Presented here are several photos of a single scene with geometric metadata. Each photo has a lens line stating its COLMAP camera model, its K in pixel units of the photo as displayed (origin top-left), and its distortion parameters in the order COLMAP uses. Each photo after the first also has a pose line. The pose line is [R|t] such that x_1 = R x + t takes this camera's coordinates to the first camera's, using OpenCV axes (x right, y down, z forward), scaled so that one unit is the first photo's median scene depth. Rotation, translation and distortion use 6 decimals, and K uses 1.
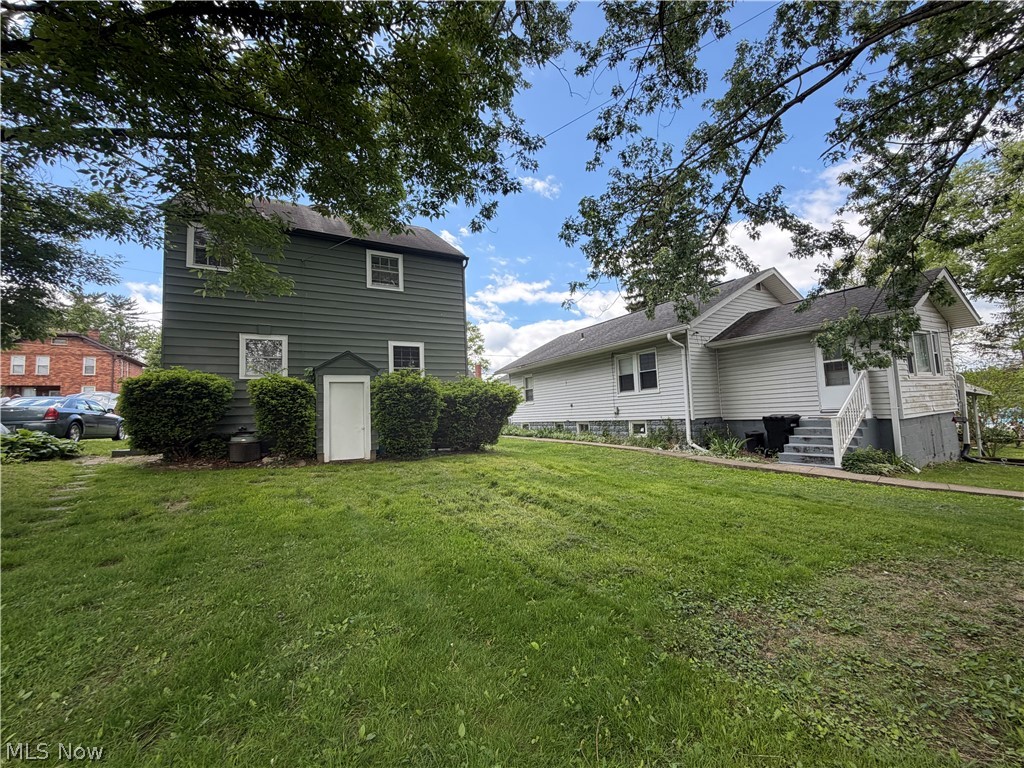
lens RADIAL K [[409.9, 0, 511.2], [0, 409.9, 385.9], [0, 0, 1]] dist [-0.001462, 0.000037]
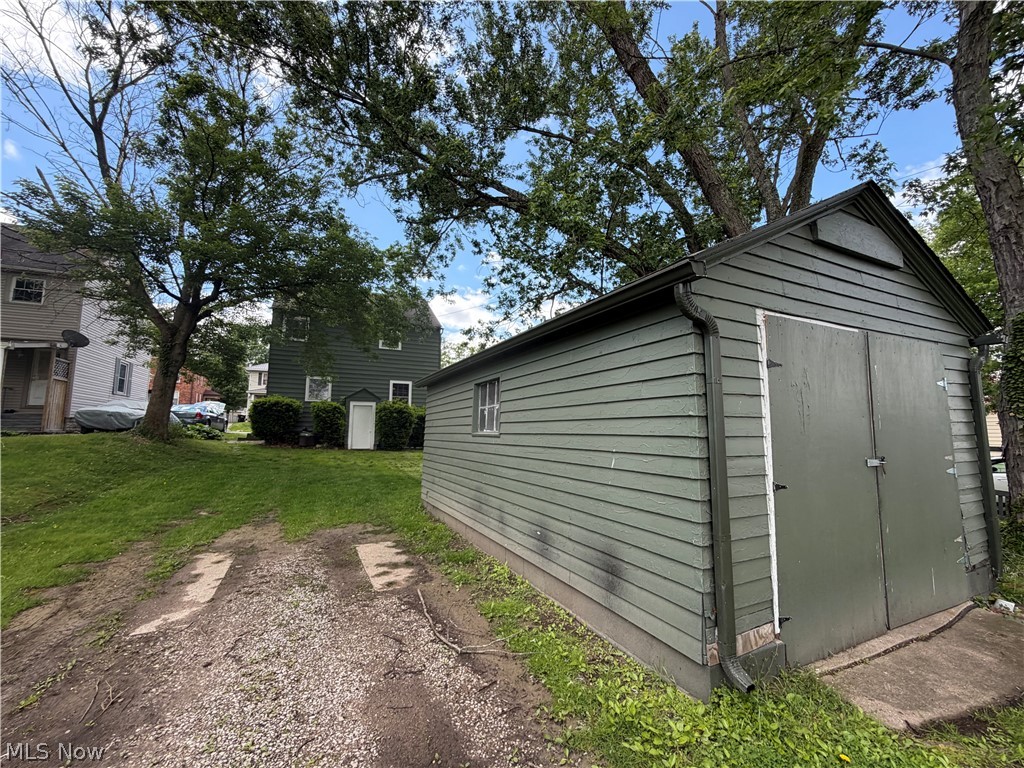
lens RADIAL K [[409.9, 0, 511.7], [0, 409.9, 383.9], [0, 0, 1]] dist [-0.001462, 0.000037]
pose [[0.997114, 0.039372, -0.064908, 0.405197], [-0.042106, 0.998259, -0.041303, -0.063922], [0.063169, 0.043917, 0.997036, -0.841201]]
